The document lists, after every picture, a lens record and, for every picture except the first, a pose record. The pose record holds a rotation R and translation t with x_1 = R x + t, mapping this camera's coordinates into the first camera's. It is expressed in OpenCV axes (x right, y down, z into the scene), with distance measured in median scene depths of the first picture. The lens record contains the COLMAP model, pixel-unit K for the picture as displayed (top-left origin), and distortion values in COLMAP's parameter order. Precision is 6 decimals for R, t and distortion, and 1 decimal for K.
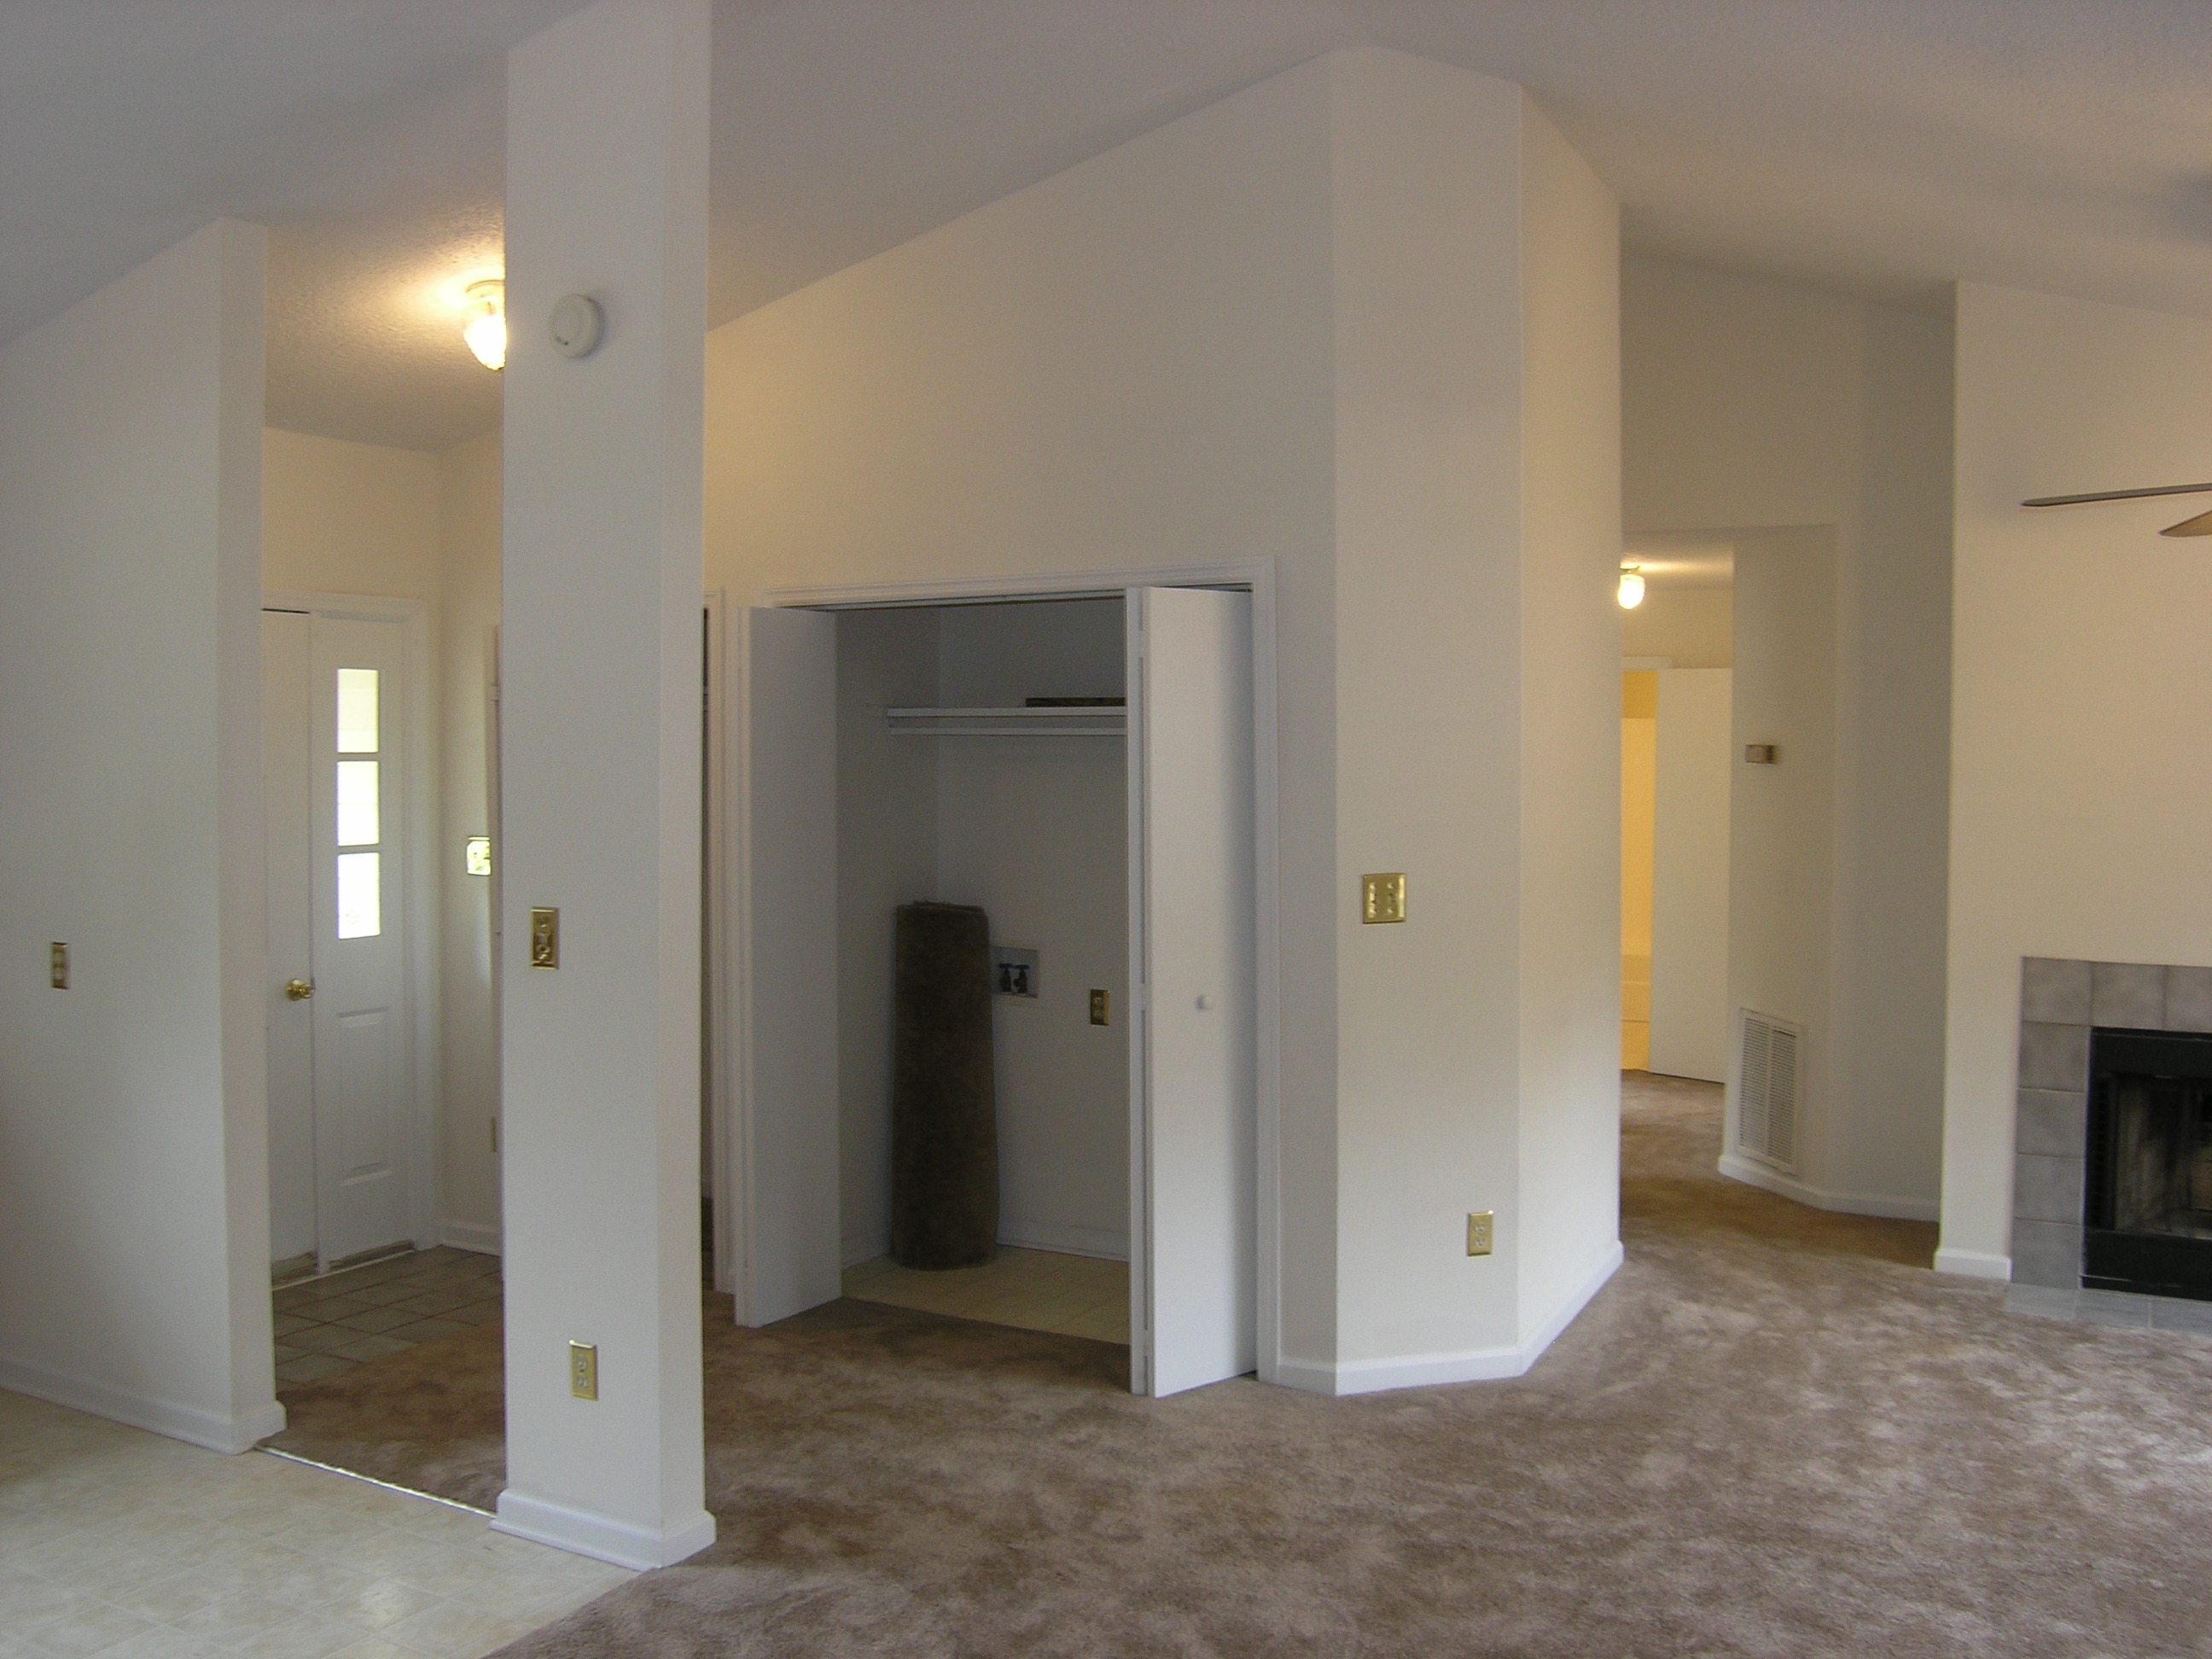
lens RADIAL K [[2036.5, 0, 1110.6], [0, 2036.5, 807.2], [0, 0, 1]] dist [-0.068495, 0.000000]
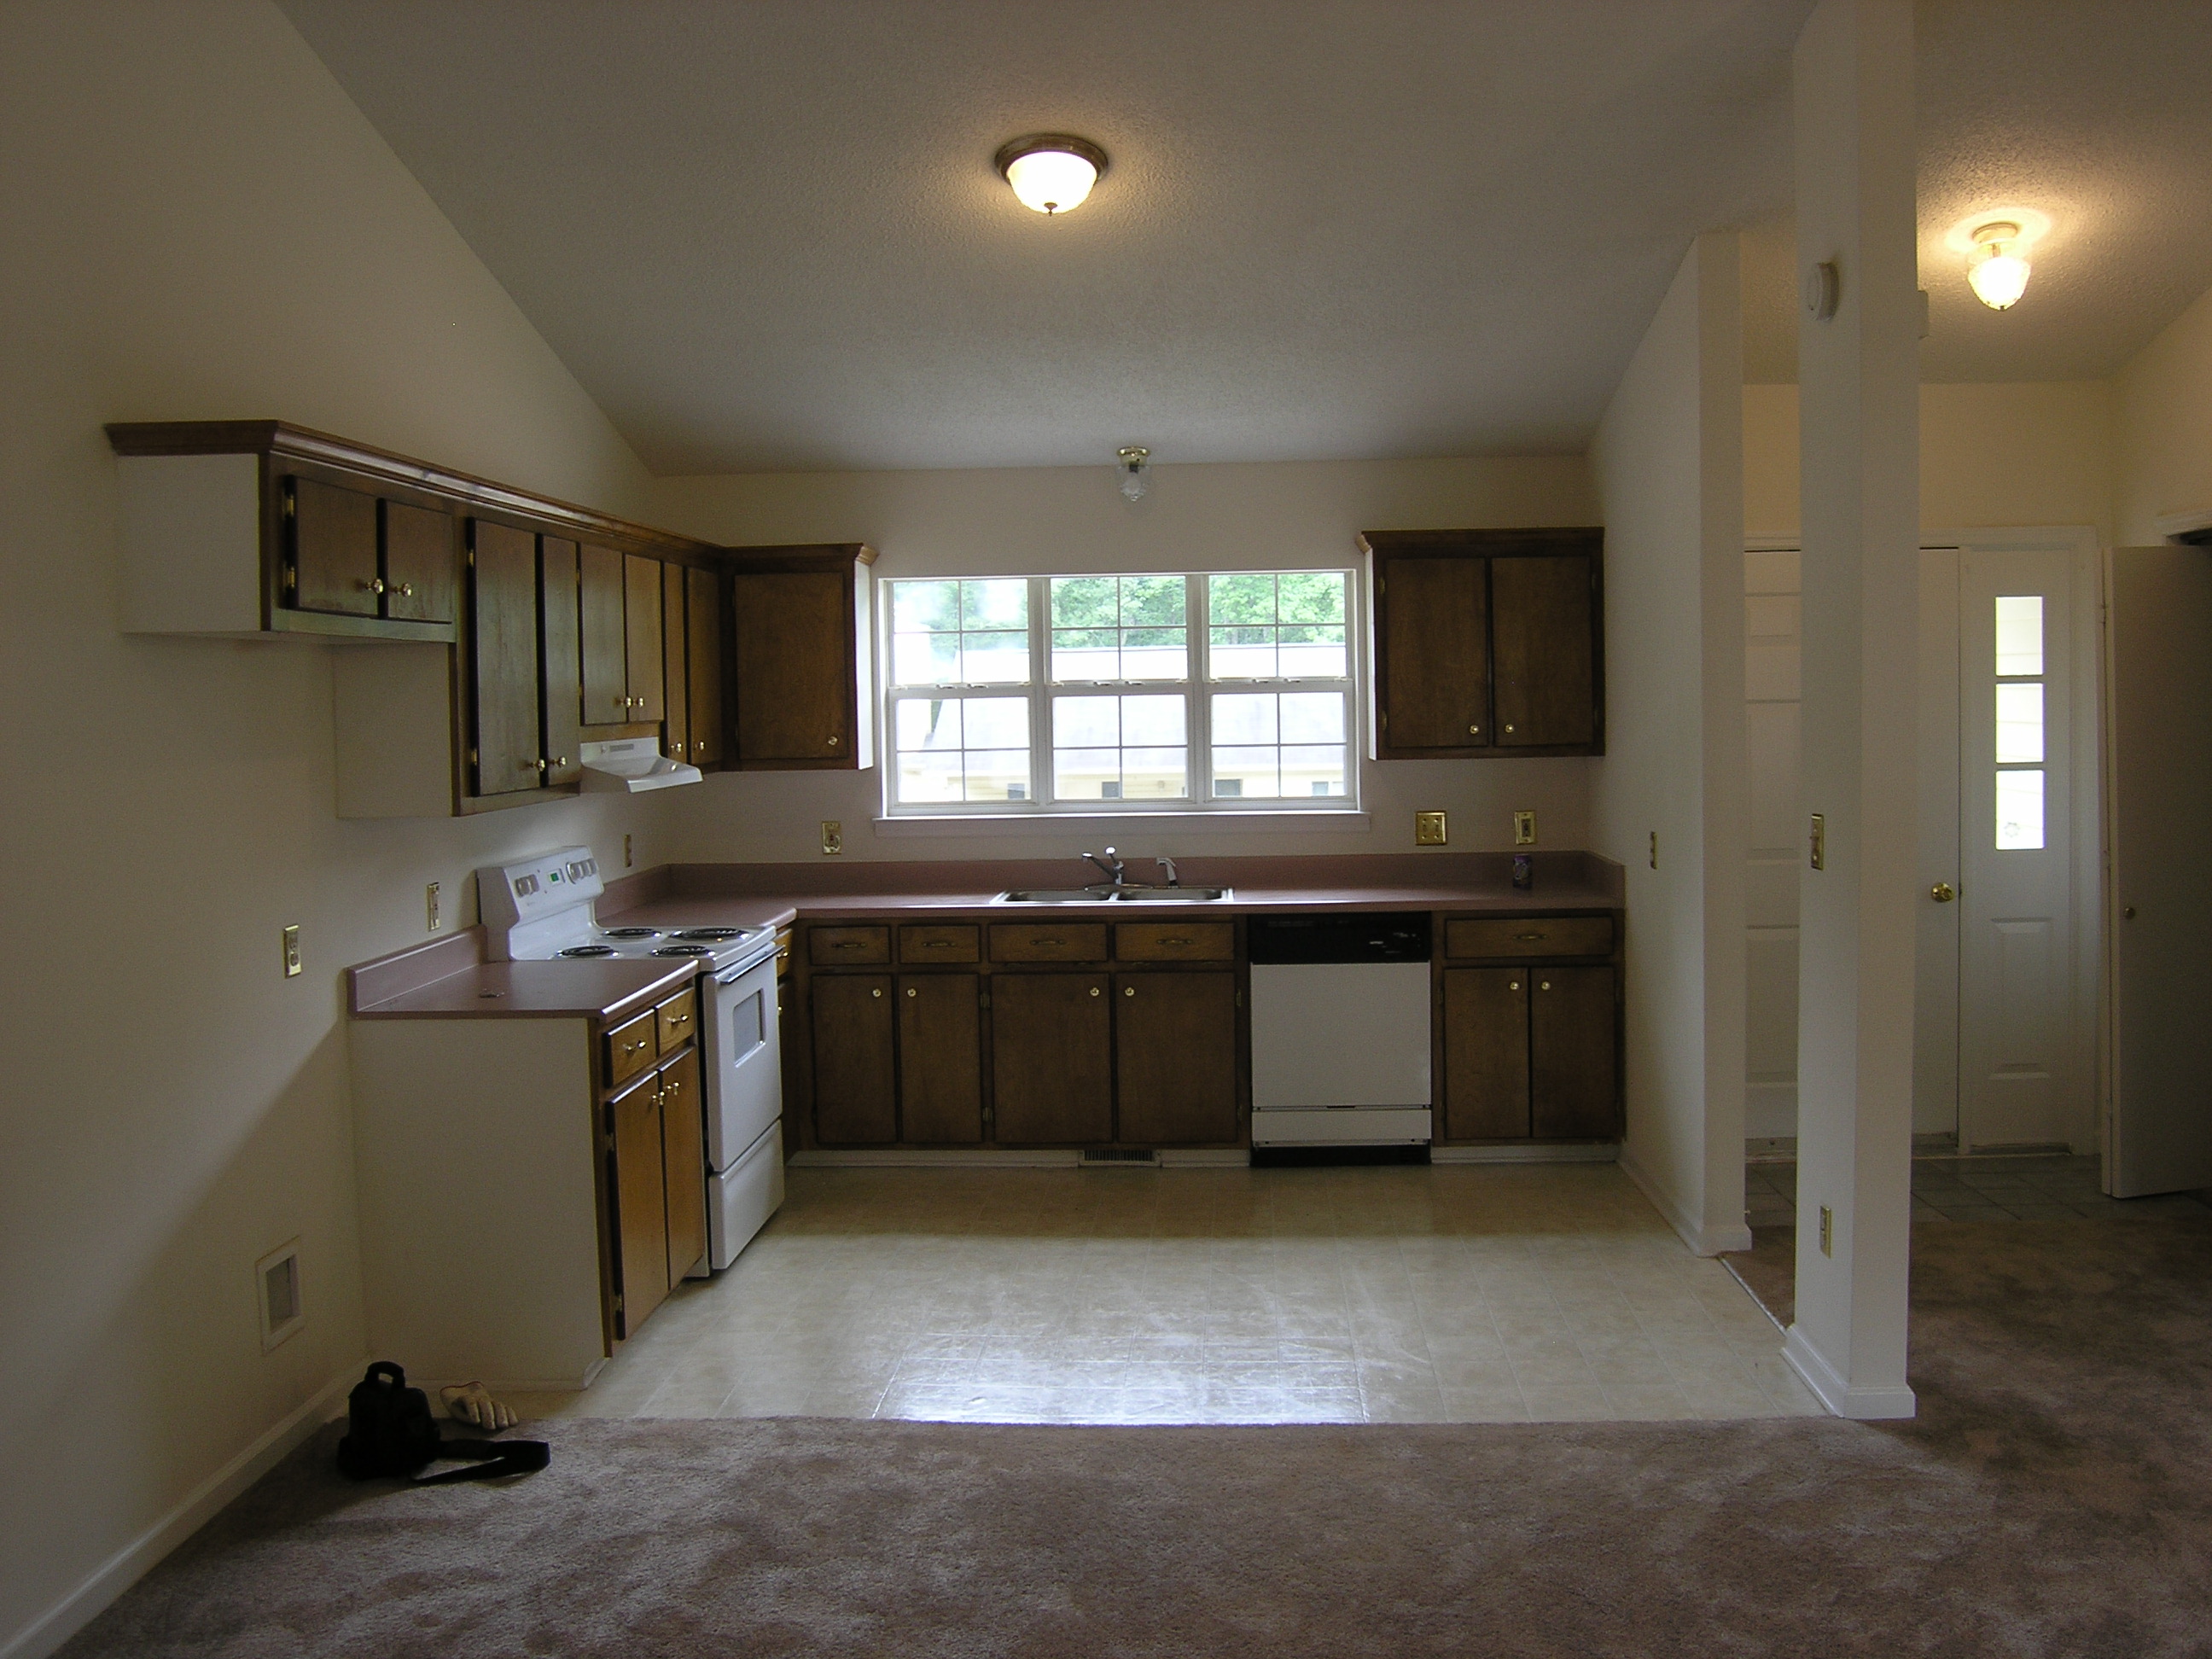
lens RADIAL K [[2036.5, 0, 1105.4], [0, 2036.5, 832.1], [0, 0, 1]] dist [-0.068495, 0.000000]
pose [[0.413516, 0.047400, -0.909262, 0.407369], [-0.003552, 0.998720, 0.050447, 0.003945], [0.910490, -0.017631, 0.413155, 0.129494]]
